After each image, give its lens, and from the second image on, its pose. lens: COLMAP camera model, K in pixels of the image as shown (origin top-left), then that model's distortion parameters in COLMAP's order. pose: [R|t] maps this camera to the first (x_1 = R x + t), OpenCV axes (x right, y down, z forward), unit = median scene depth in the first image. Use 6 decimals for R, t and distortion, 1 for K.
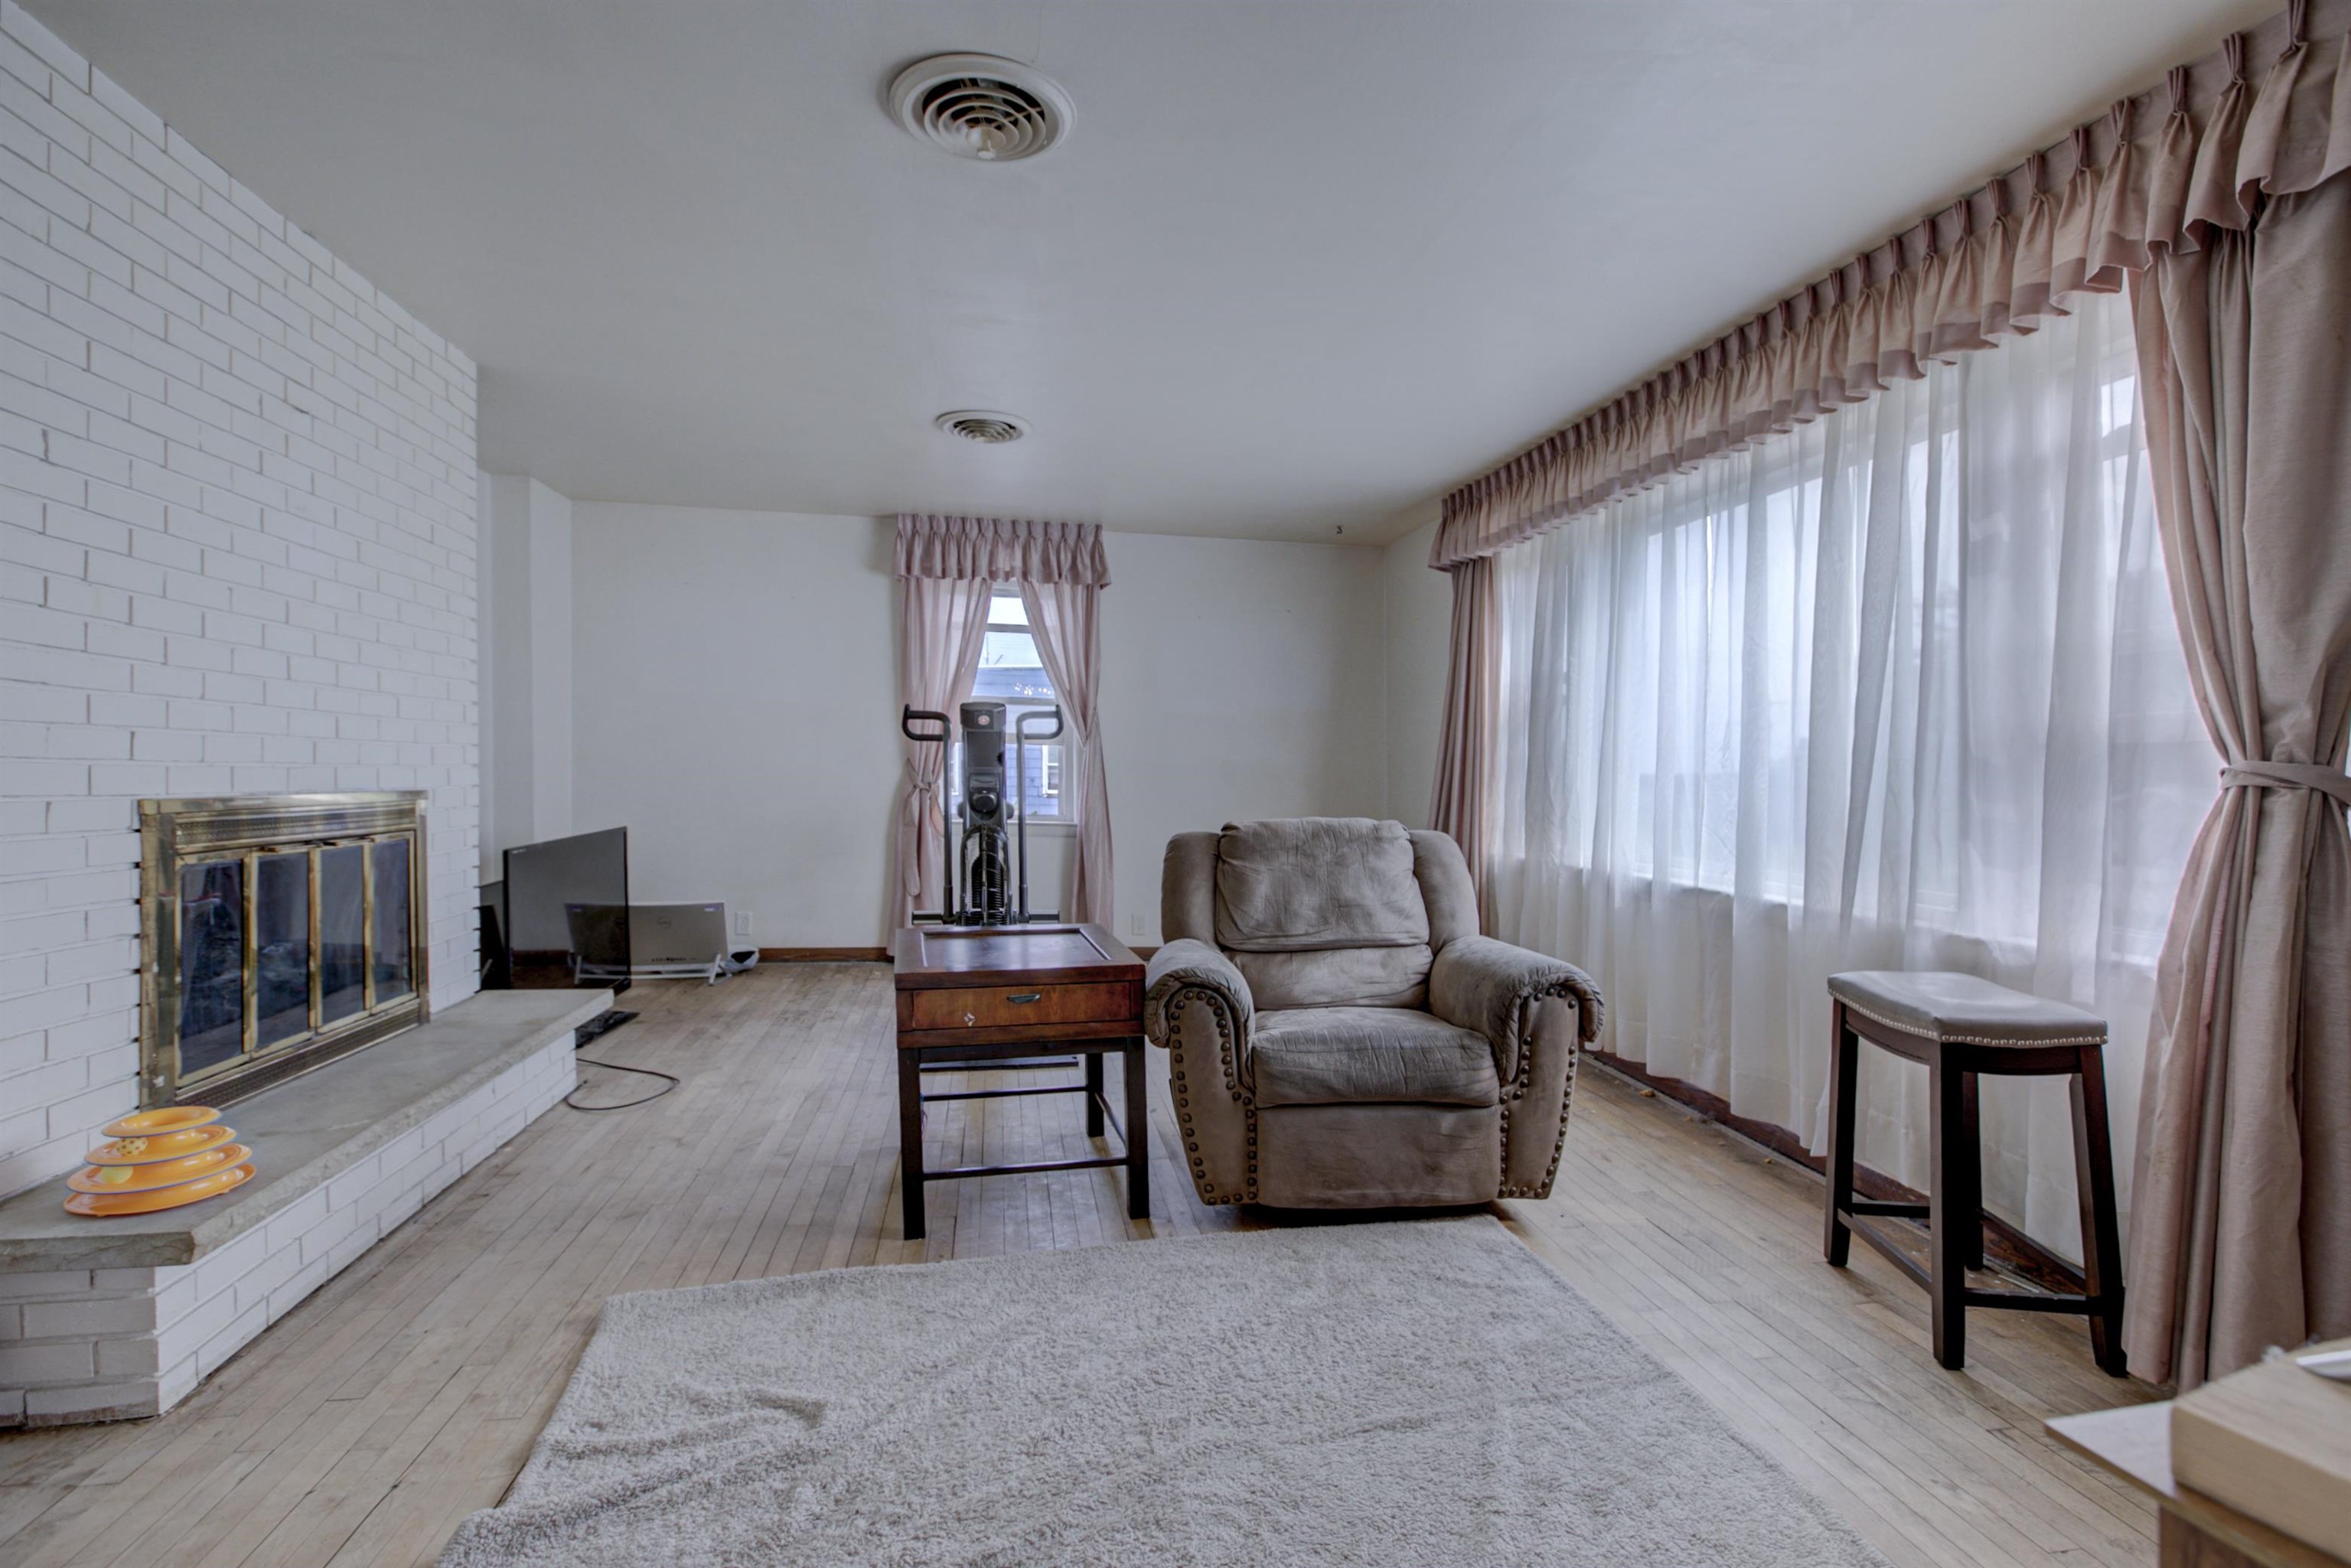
lens RADIAL K [[1099.0, 0, 1190.2], [0, 1099.0, 787.2], [0, 0, 1]] dist [-0.008737, 0.003898]
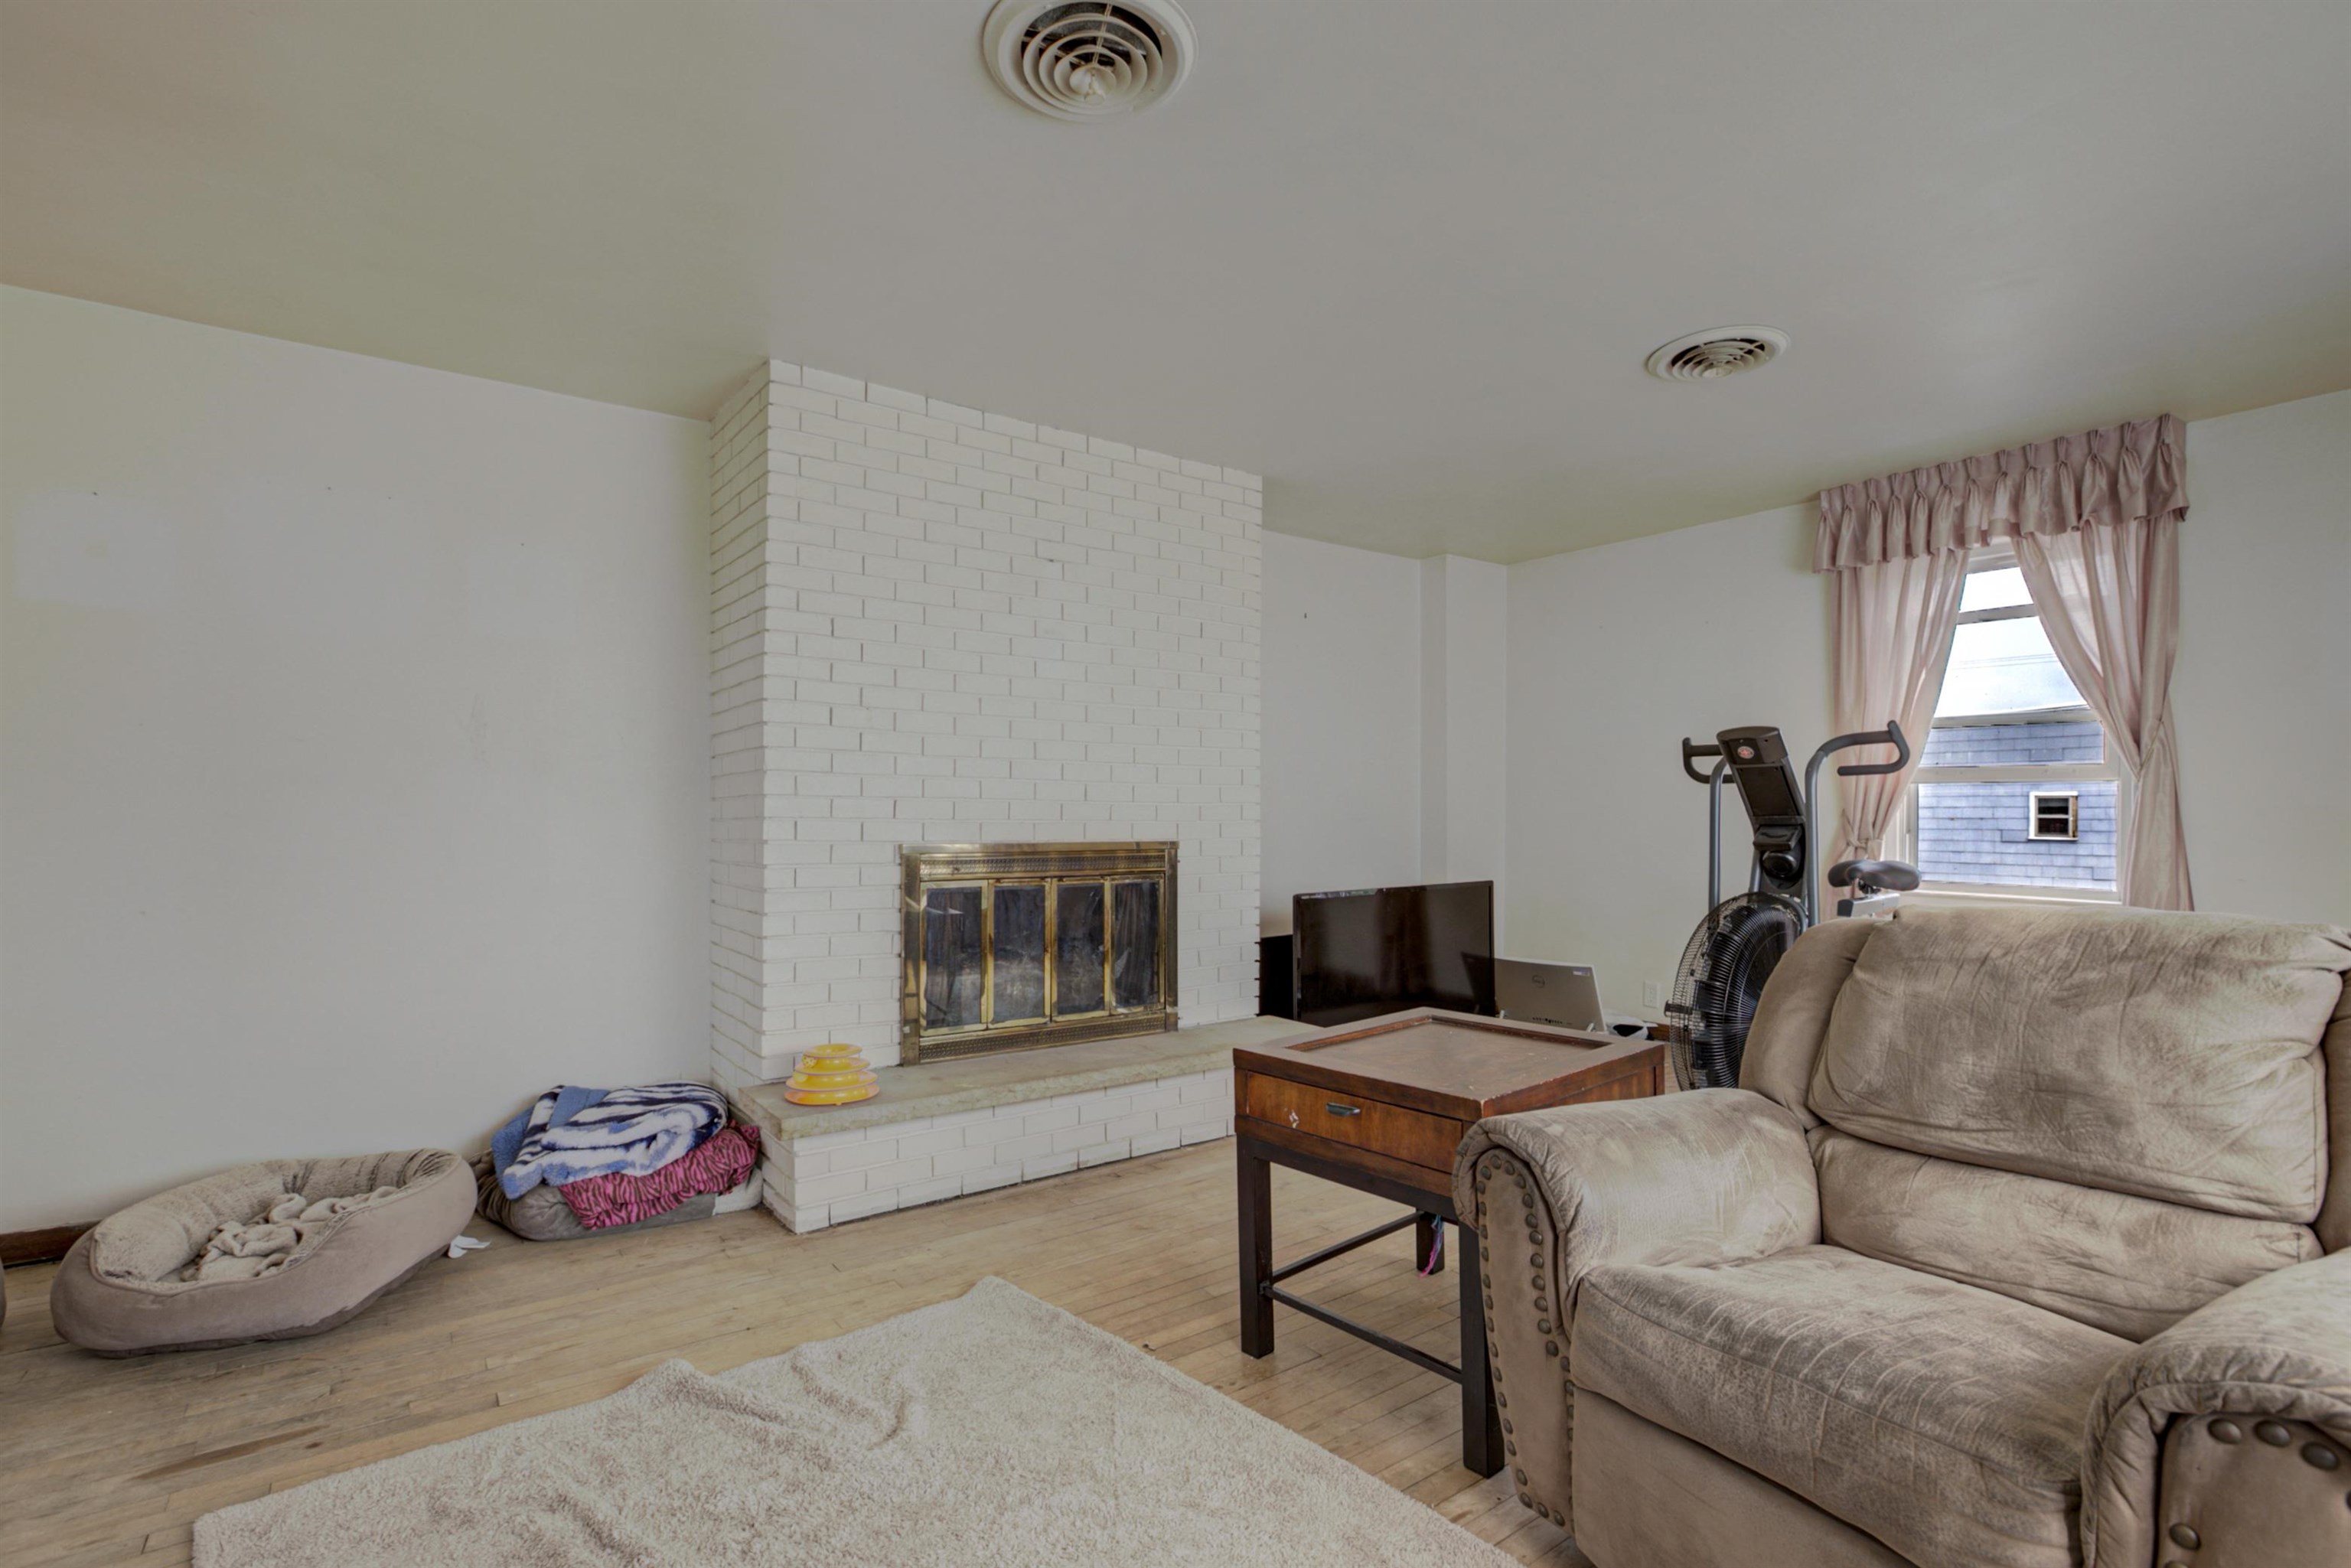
lens RADIAL K [[1099.0, 0, 1161.0], [0, 1099.0, 832.8], [0, 0, 1]] dist [-0.008737, 0.003898]
pose [[0.440137, -0.001518, -0.897930, 0.400864], [-0.008137, 0.999951, -0.005679, 0.000344], [0.897894, 0.009806, 0.440103, 0.435343]]
